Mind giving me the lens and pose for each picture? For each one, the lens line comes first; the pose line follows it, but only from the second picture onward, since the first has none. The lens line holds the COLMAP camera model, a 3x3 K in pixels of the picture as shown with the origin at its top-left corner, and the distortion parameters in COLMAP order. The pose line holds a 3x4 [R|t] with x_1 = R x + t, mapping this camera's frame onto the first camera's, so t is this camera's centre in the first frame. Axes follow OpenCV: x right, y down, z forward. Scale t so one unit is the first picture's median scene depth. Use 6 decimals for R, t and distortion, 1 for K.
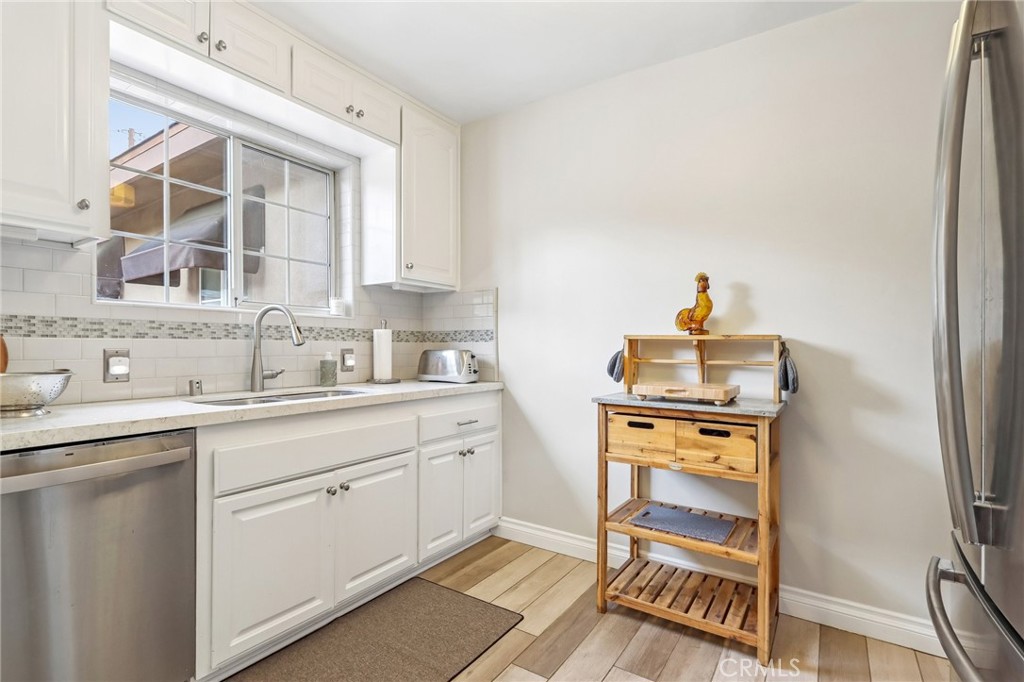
lens RADIAL K [[490.0, 0, 510.0], [0, 490.0, 349.9], [0, 0, 1]] dist [-0.035797, 0.000050]
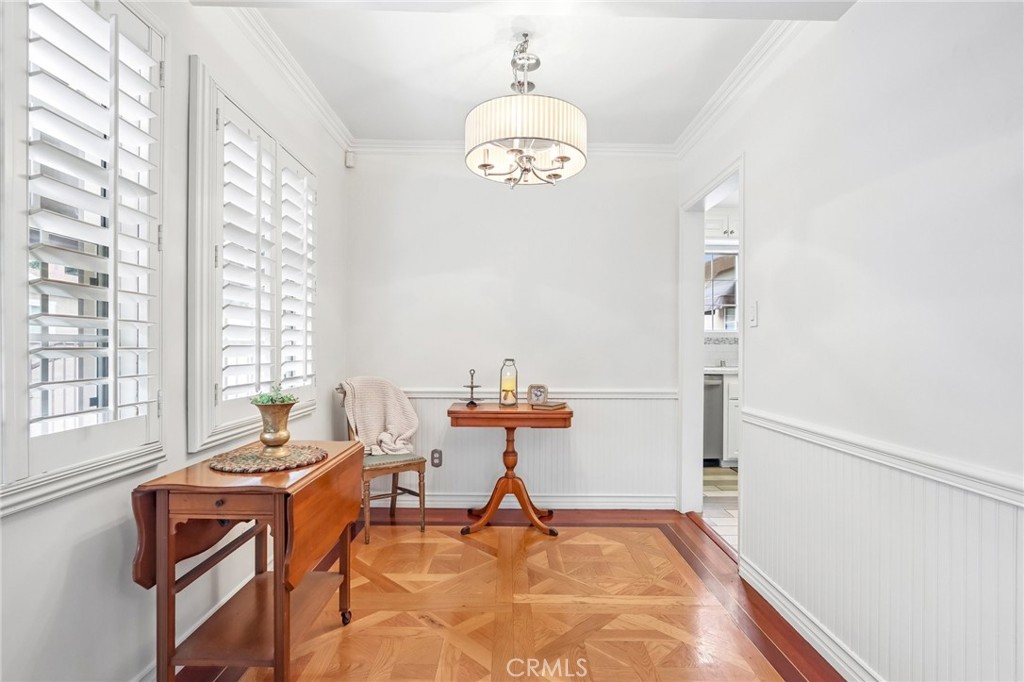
lens RADIAL K [[490.0, 0, 510.0], [0, 490.0, 349.9], [0, 0, 1]] dist [-0.035797, 0.000050]
pose [[0.553079, 0.003559, -0.833121, 0.868608], [-0.003460, 0.999992, 0.001975, 0.005909], [0.833122, 0.001790, 0.553087, -1.360122]]
